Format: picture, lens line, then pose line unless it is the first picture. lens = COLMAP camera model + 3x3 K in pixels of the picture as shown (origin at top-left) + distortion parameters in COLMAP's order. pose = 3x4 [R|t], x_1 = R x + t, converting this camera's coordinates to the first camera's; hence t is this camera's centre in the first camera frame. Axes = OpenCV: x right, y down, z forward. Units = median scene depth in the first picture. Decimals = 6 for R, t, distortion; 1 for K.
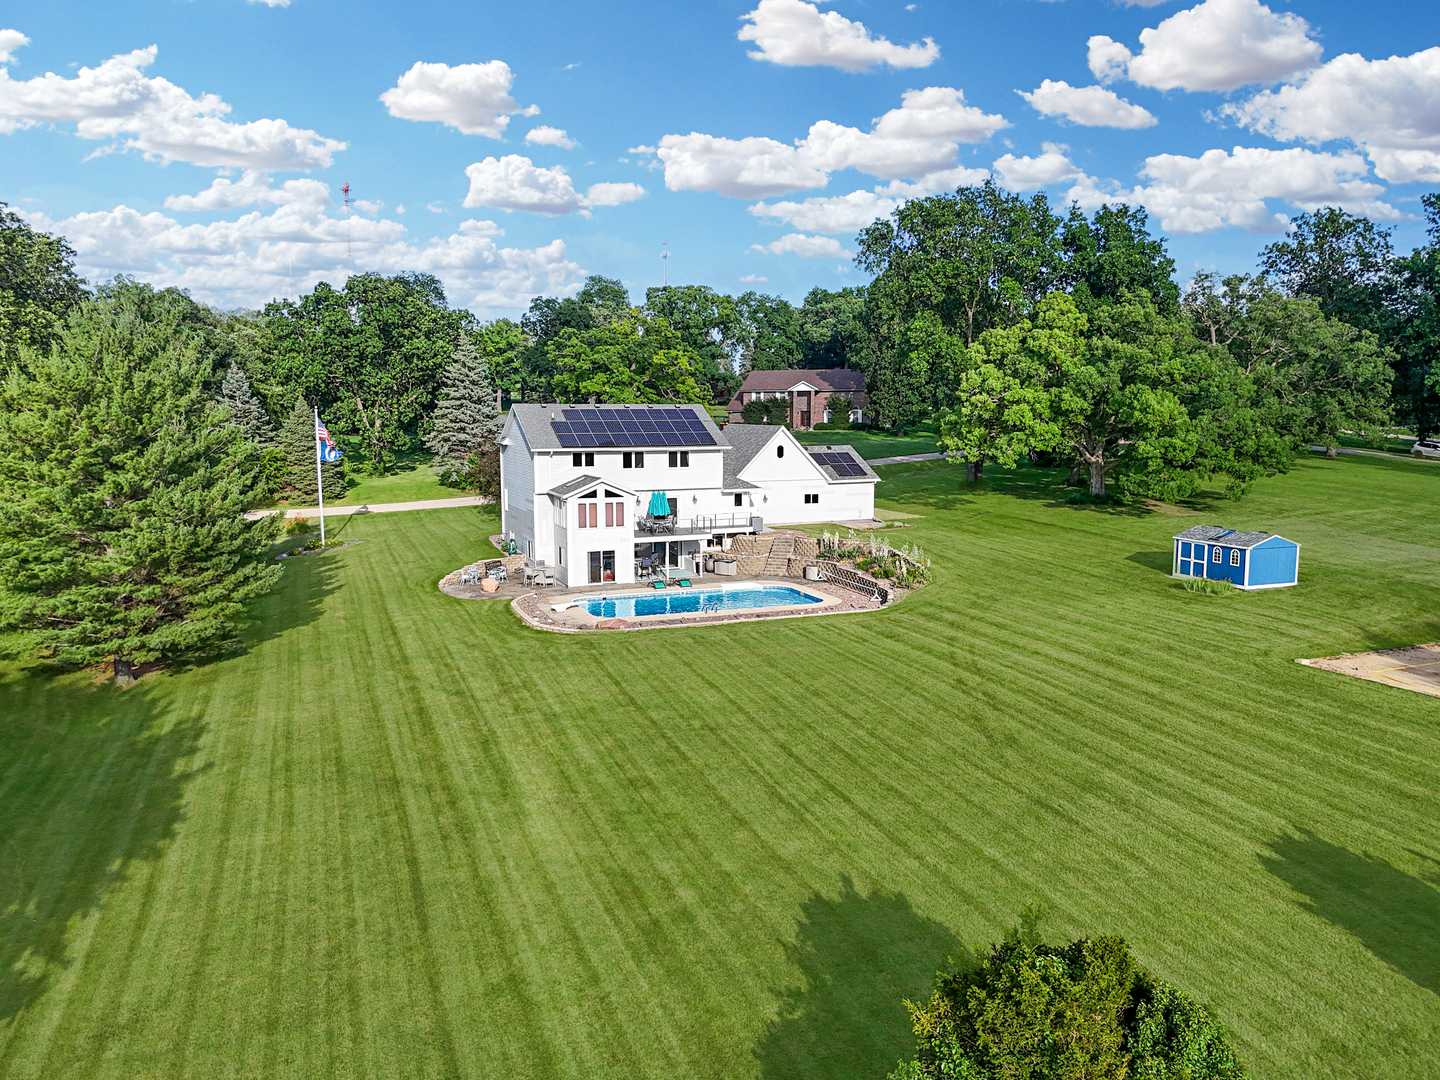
lens RADIAL K [[1067.8, 0, 714.4], [0, 1067.8, 547.7], [0, 0, 1]] dist [0.067958, -0.074697]
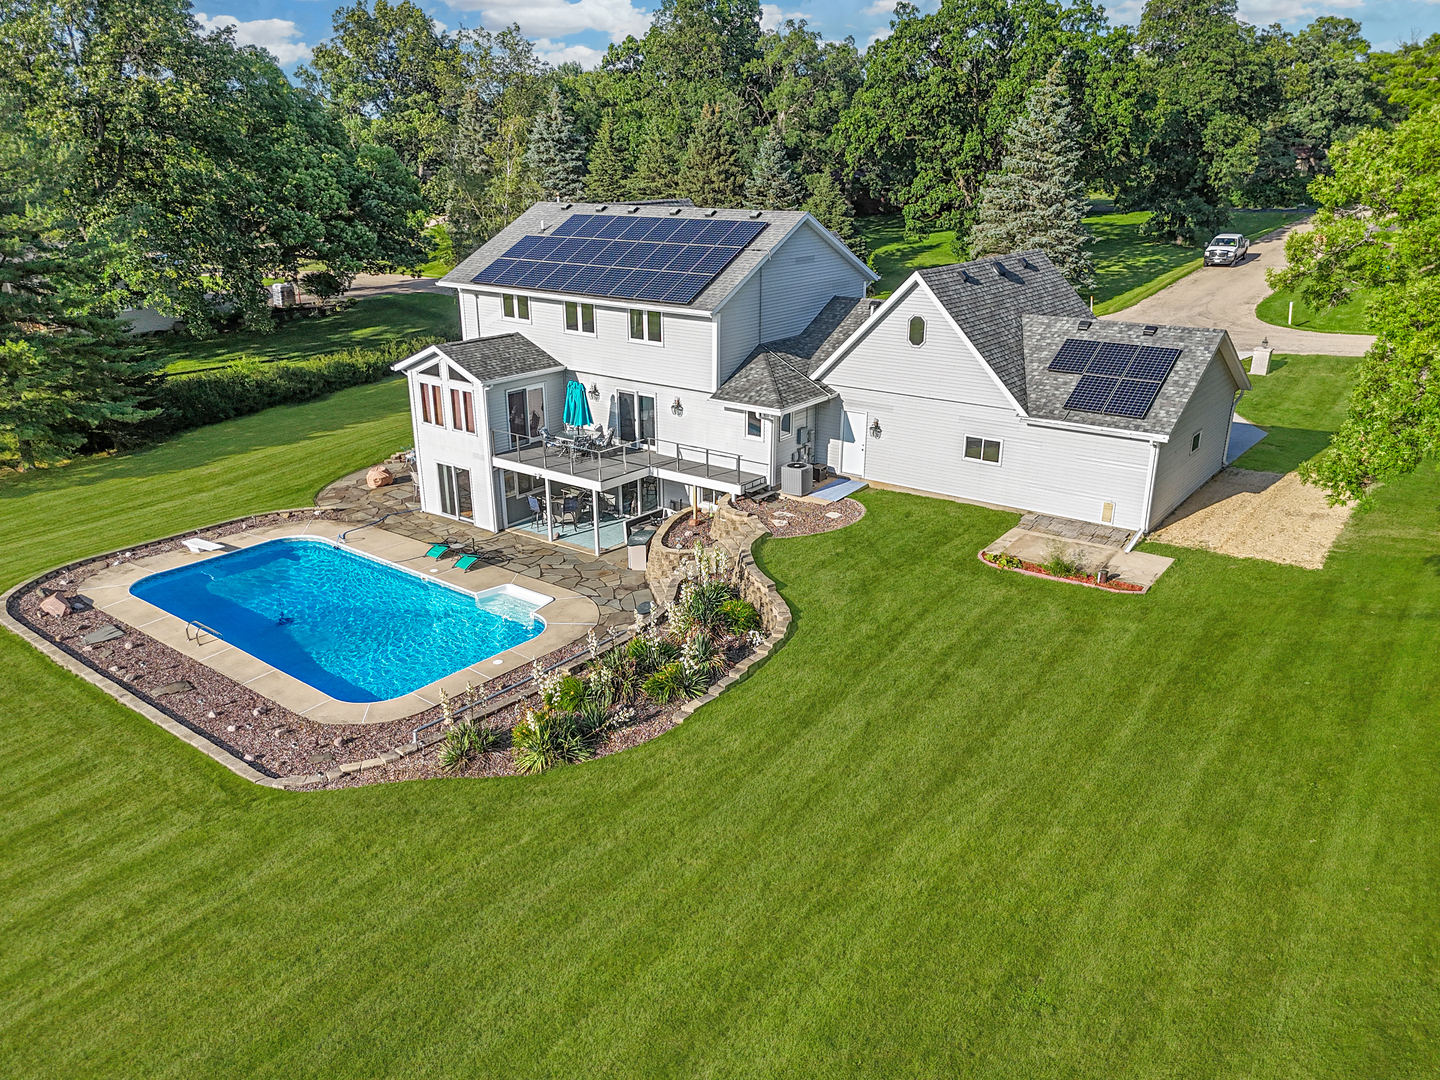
lens RADIAL K [[1067.8, 0, 714.4], [0, 1067.8, 547.7], [0, 0, 1]] dist [0.067958, -0.074697]
pose [[0.514530, 0.295541, -0.804931, 0.435163], [-0.113020, 0.953910, 0.277995, -0.127923], [0.849991, -0.052063, 0.524217, 0.747187]]
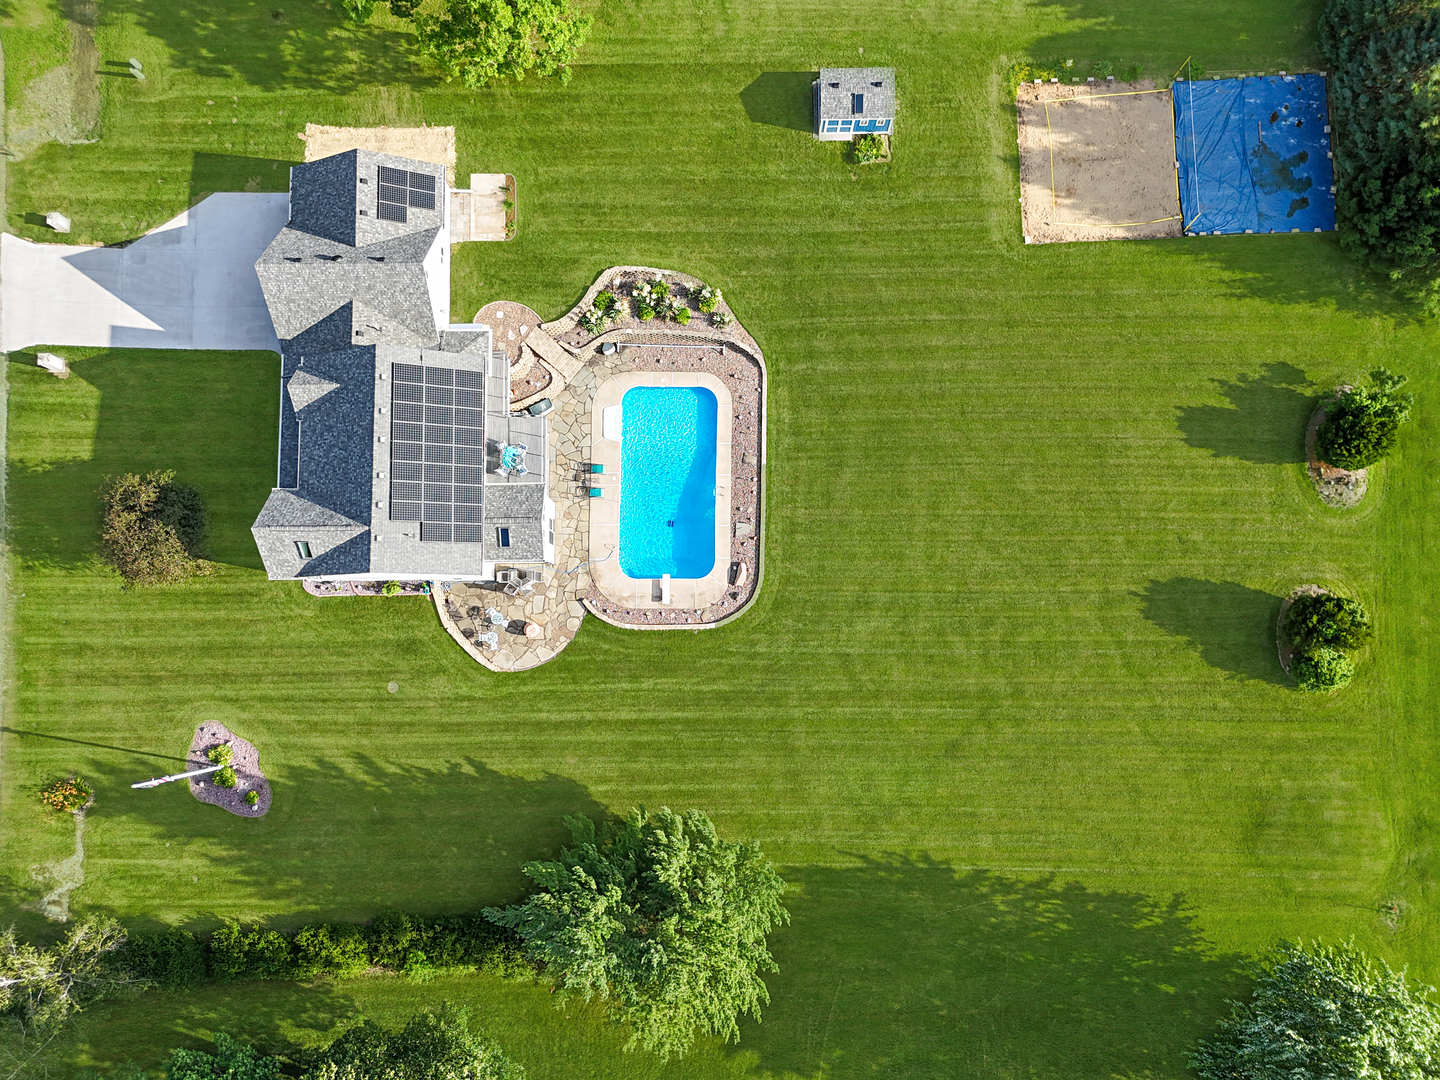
lens RADIAL K [[1067.8, 0, 714.4], [0, 1067.8, 547.7], [0, 0, 1]] dist [0.067958, -0.074697]
pose [[0.359358, -0.926771, 0.109348, -0.163986], [0.124368, 0.163692, 0.978641, -0.939652], [-0.924875, -0.338083, 0.174084, 0.607035]]
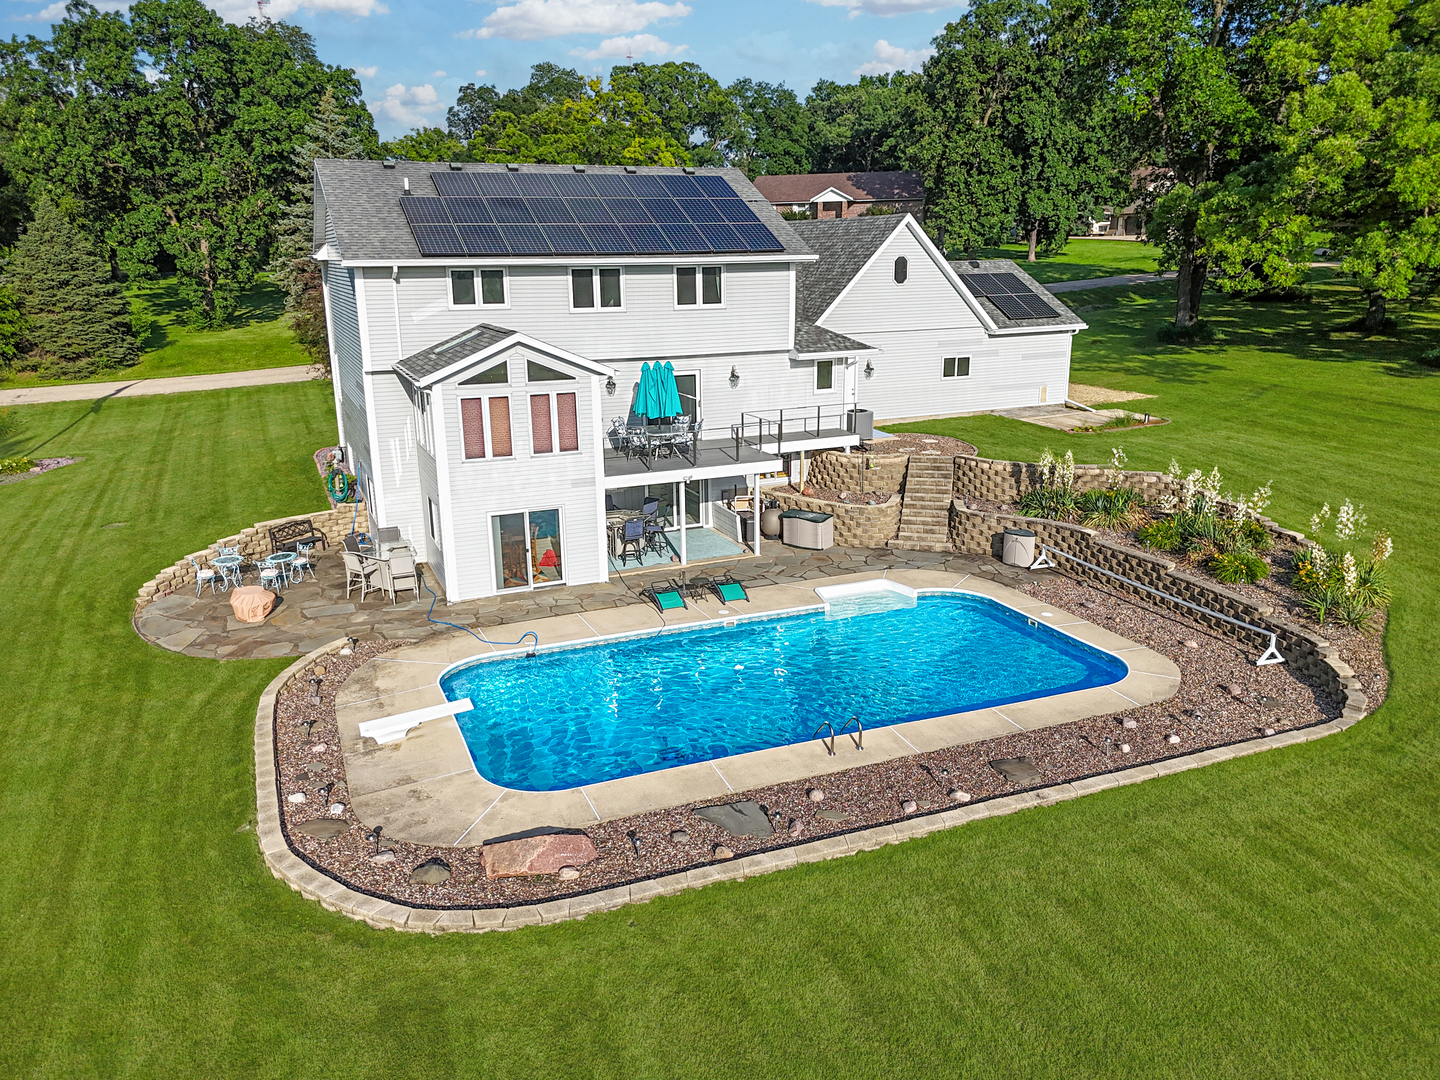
lens RADIAL K [[1067.8, 0, 714.4], [0, 1067.8, 547.7], [0, 0, 1]] dist [0.067958, -0.074697]
pose [[0.999562, -0.017978, 0.023490, -0.039411], [0.014536, 0.990153, 0.139232, -0.037054], [-0.025762, -0.138829, 0.989981, 0.542827]]
